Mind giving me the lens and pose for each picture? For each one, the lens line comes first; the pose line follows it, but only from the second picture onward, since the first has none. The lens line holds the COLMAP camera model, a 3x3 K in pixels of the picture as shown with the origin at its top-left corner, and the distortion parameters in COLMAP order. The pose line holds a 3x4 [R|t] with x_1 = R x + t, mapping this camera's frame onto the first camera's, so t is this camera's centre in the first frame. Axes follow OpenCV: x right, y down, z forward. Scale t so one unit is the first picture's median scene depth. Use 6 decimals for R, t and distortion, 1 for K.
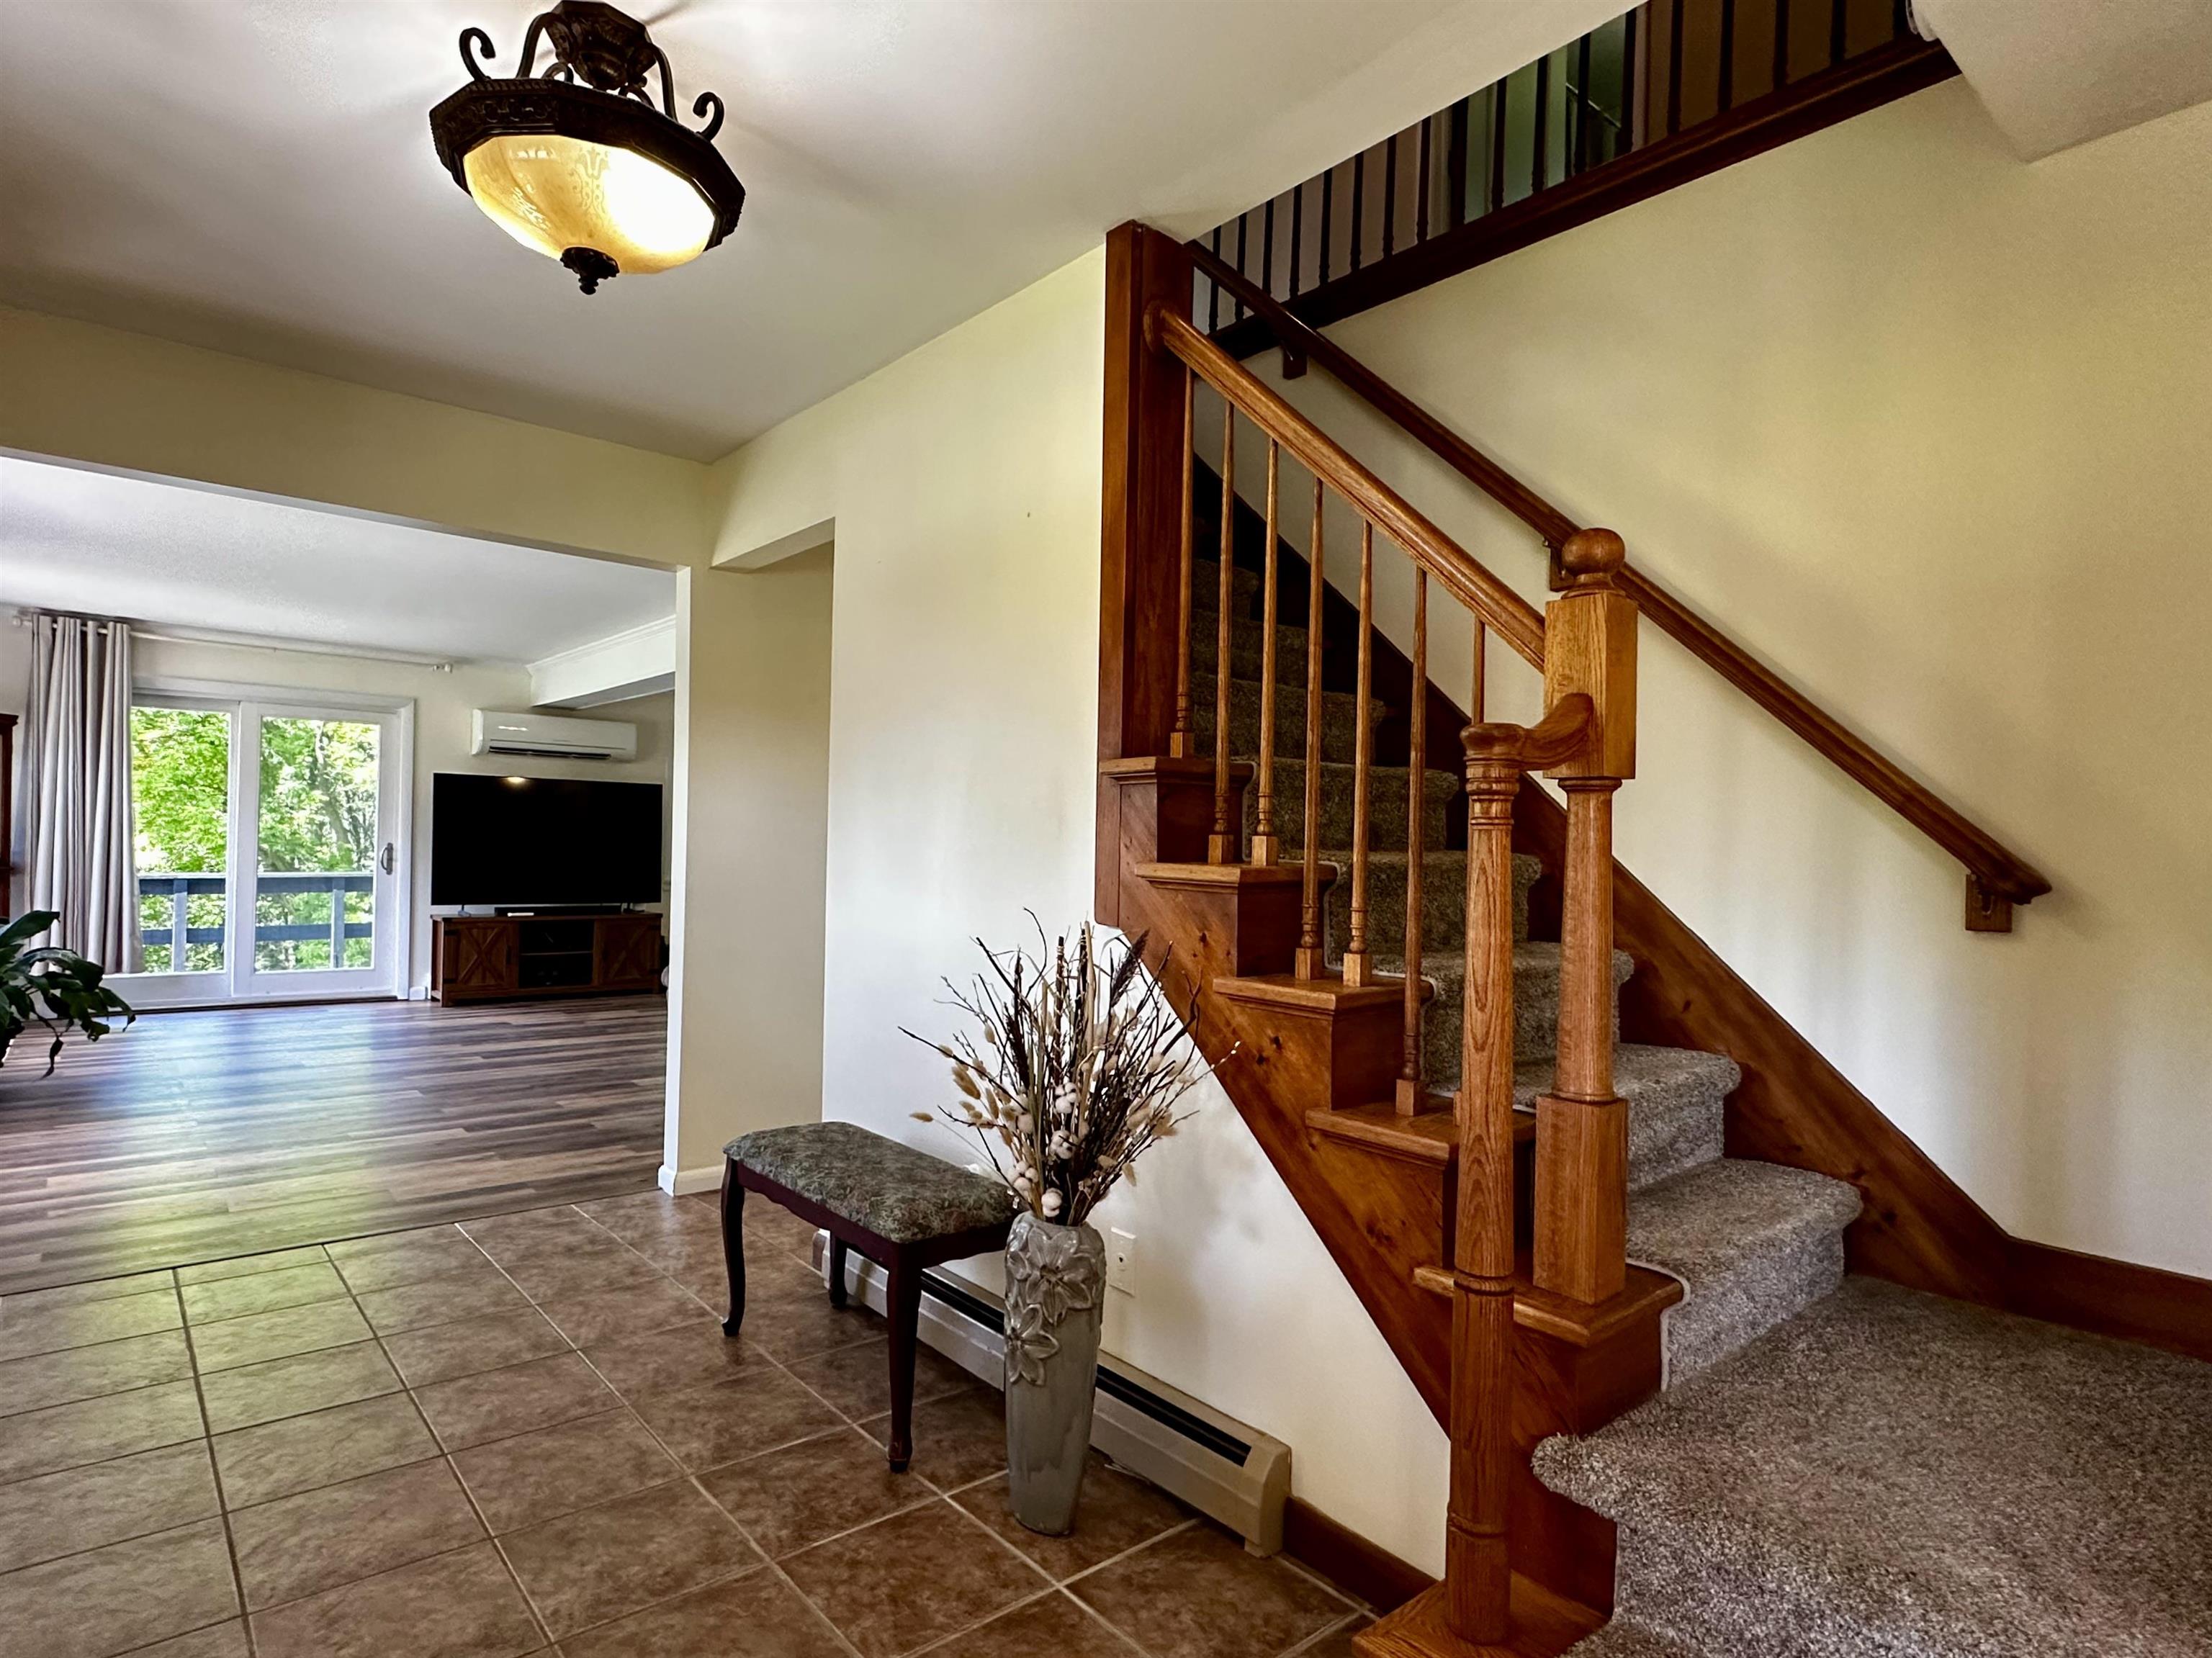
lens RADIAL K [[1206.3, 0, 1106.0], [0, 1206.3, 829.0], [0, 0, 1]] dist [0.000166, -0.000228]
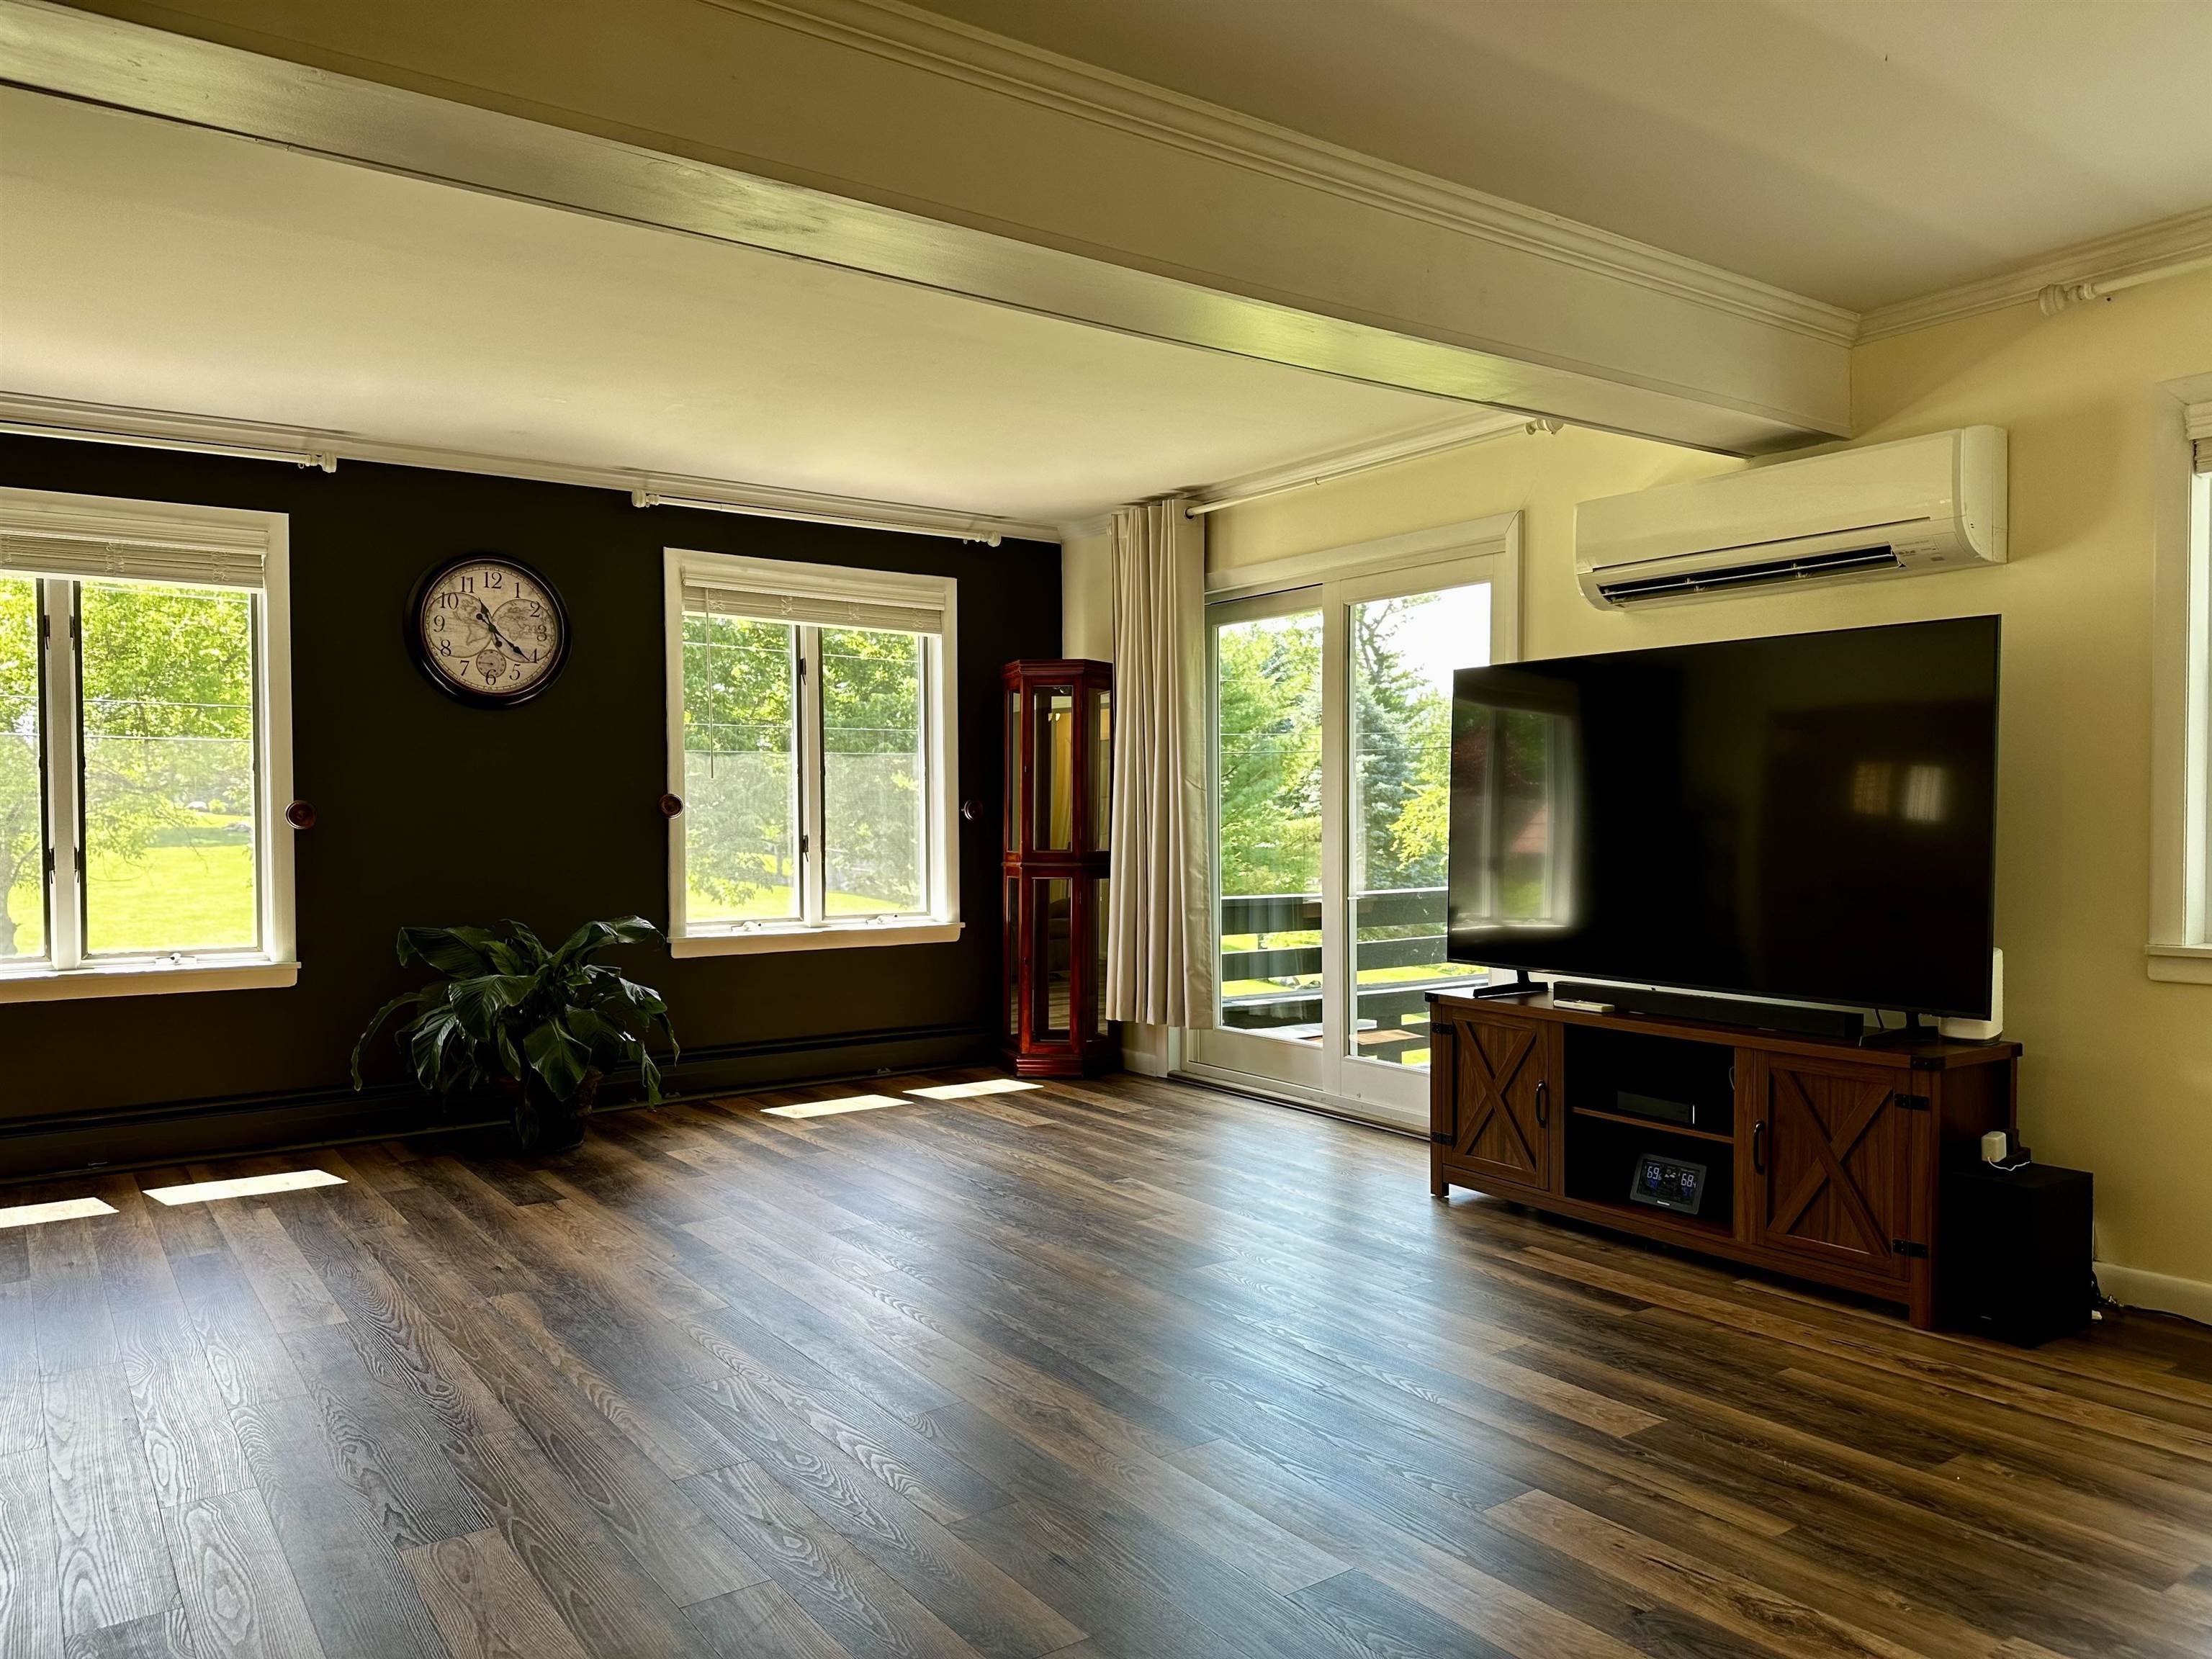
lens RADIAL K [[1552.1, 0, 1106.0], [0, 1552.1, 829.5], [0, 0, 1]] dist [0.100167, -0.148264]
pose [[-0.089977, -0.011205, -0.995881, 0.065556], [0.017588, 0.999763, -0.012838, 0.036838], [0.995789, -0.018670, -0.089759, 1.878191]]
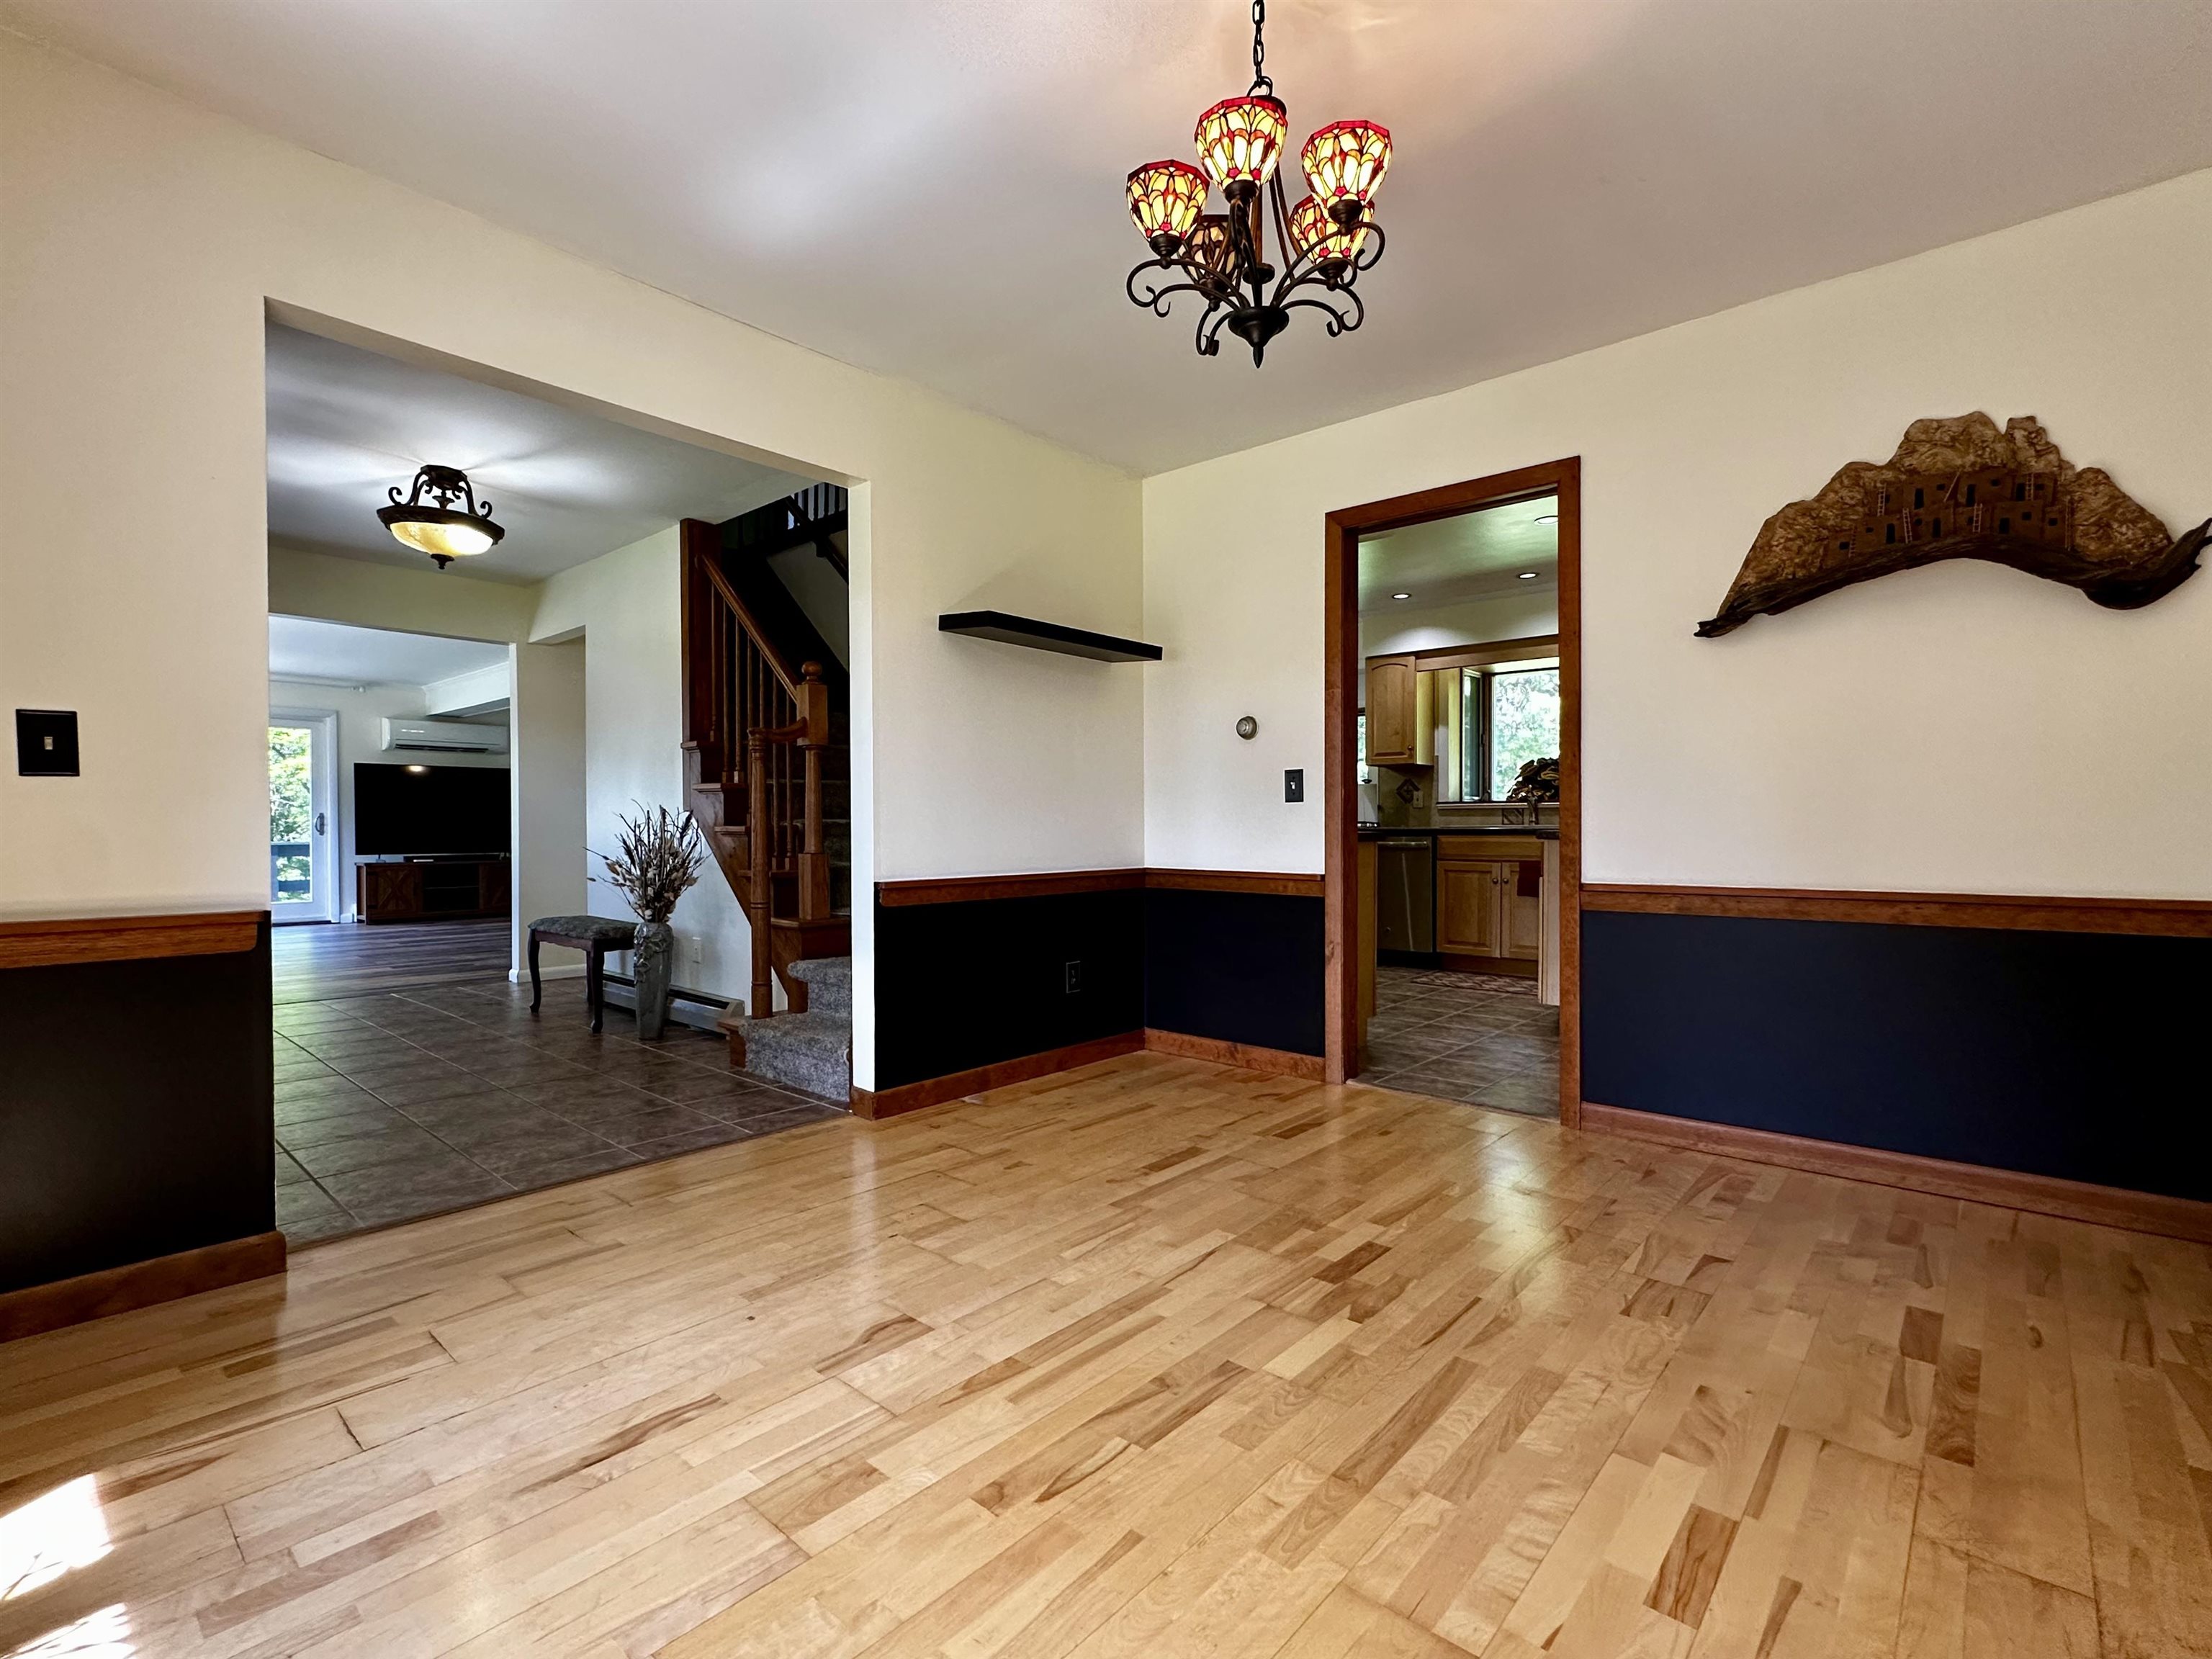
lens RADIAL K [[1020.0, 0, 1106.0], [0, 1020.0, 829.5], [0, 0, 1]] dist [0.002310, 0.000512]
pose [[0.990135, -0.023428, 0.138145, 0.320080], [0.020722, 0.999565, 0.020995, 0.052853], [-0.138577, -0.017925, 0.990189, -0.663455]]
